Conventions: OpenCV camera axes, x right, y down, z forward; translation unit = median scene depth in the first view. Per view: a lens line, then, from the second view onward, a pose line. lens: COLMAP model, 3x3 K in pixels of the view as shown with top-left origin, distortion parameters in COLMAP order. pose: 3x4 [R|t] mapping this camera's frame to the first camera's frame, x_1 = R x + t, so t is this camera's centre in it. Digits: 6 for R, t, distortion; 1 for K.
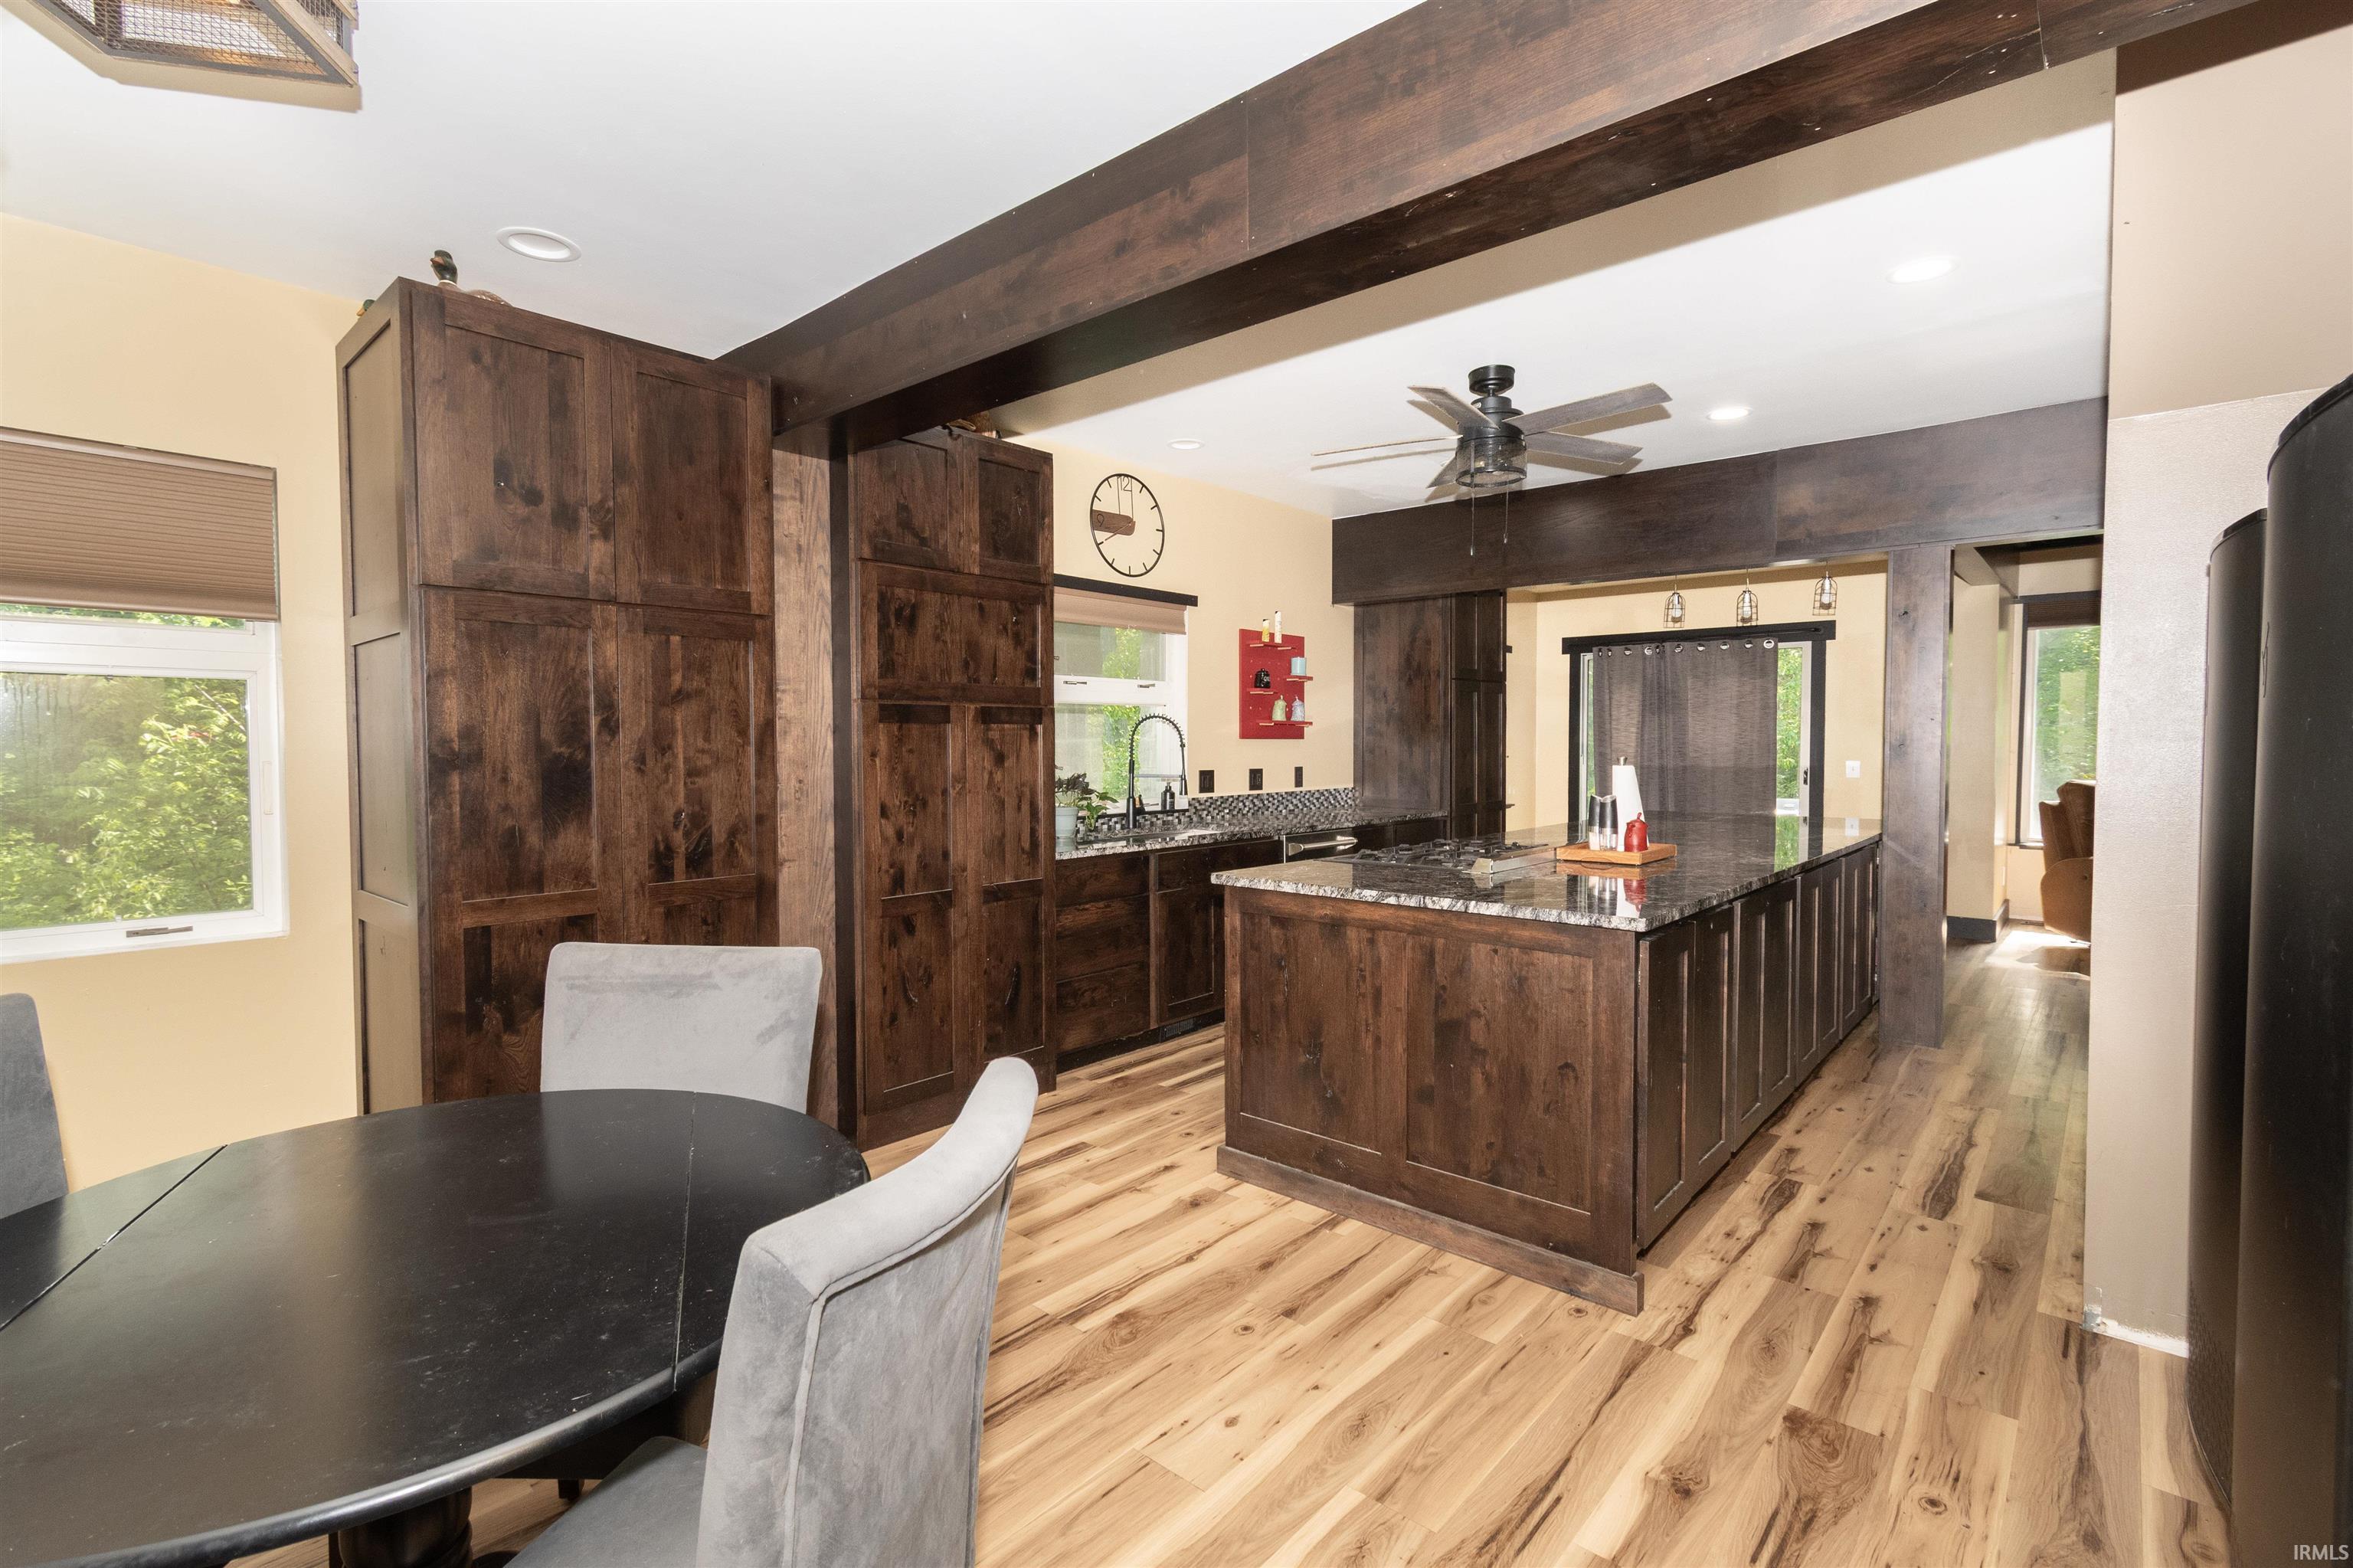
lens RADIAL K [[1080.8, 0, 1159.8], [0, 1080.8, 780.0], [0, 0, 1]] dist [0.002362, 0.001318]
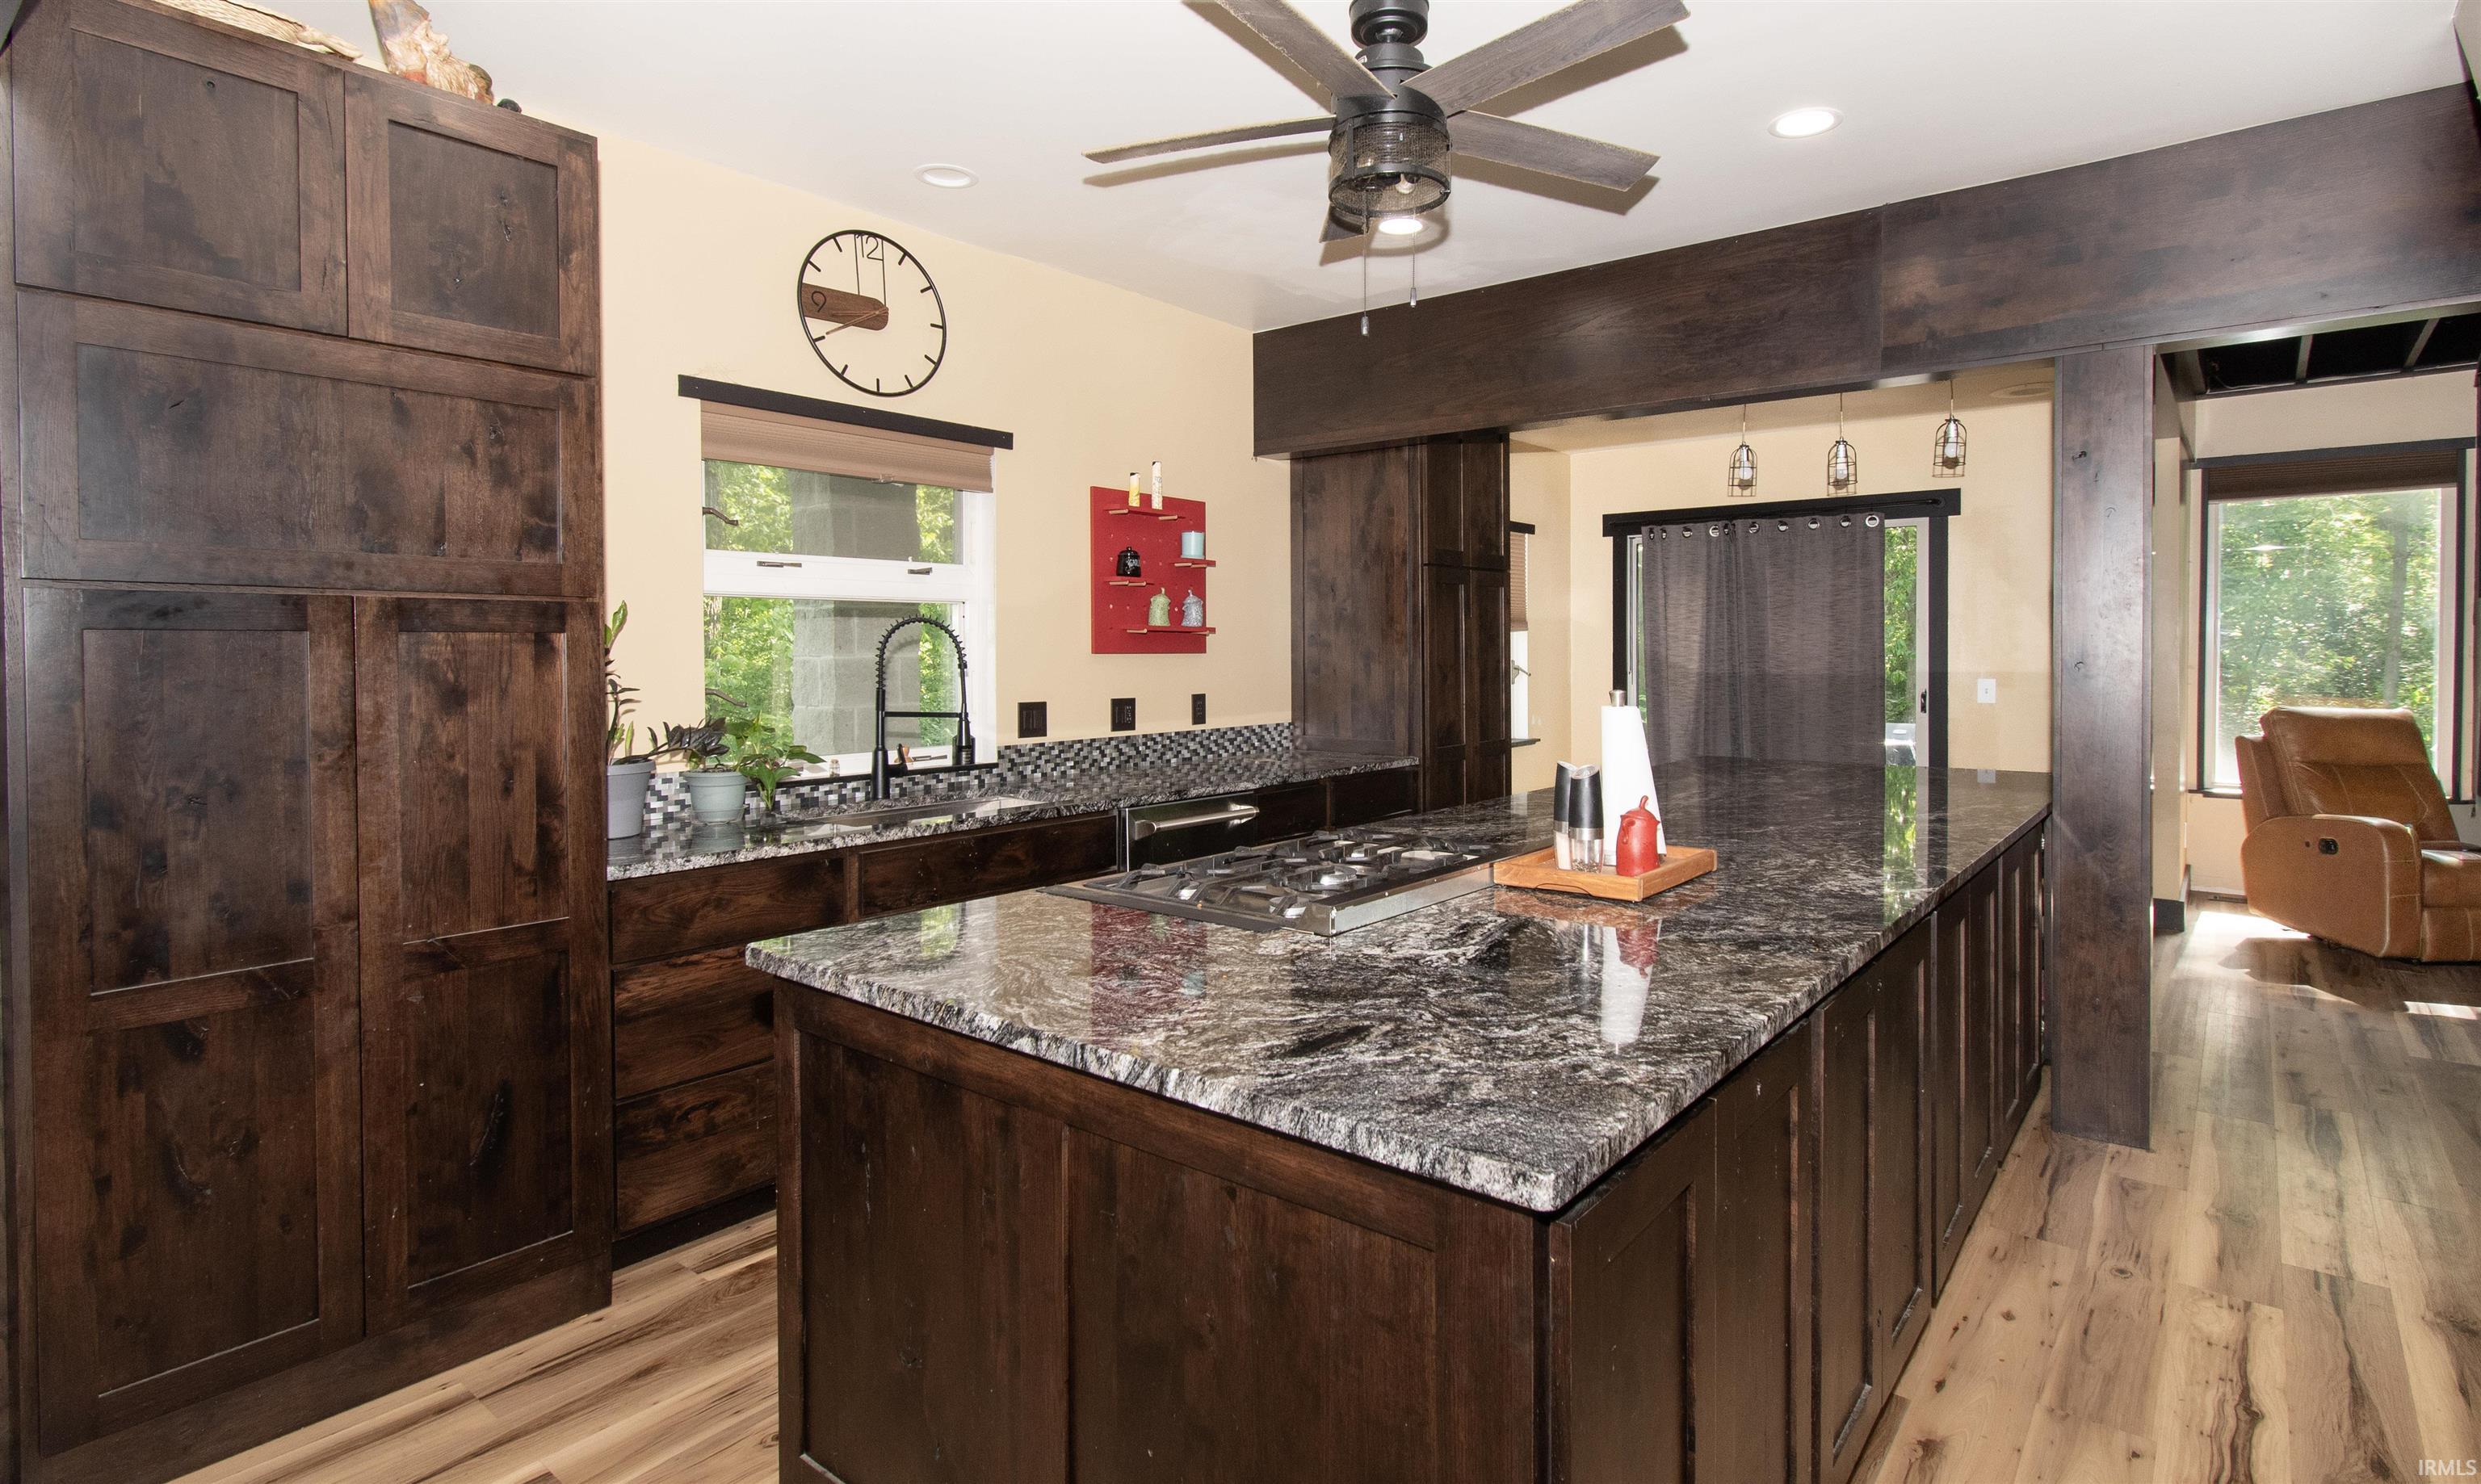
lens RADIAL K [[1200.4, 0, 1279.4], [0, 1200.4, 669.2], [0, 0, 1]] dist [0.003778, -0.001941]
pose [[0.998550, -0.002901, 0.053759, 0.174616], [0.003937, 0.999808, -0.019185, -0.016570], [-0.053693, 0.019369, 0.998370, 0.312759]]
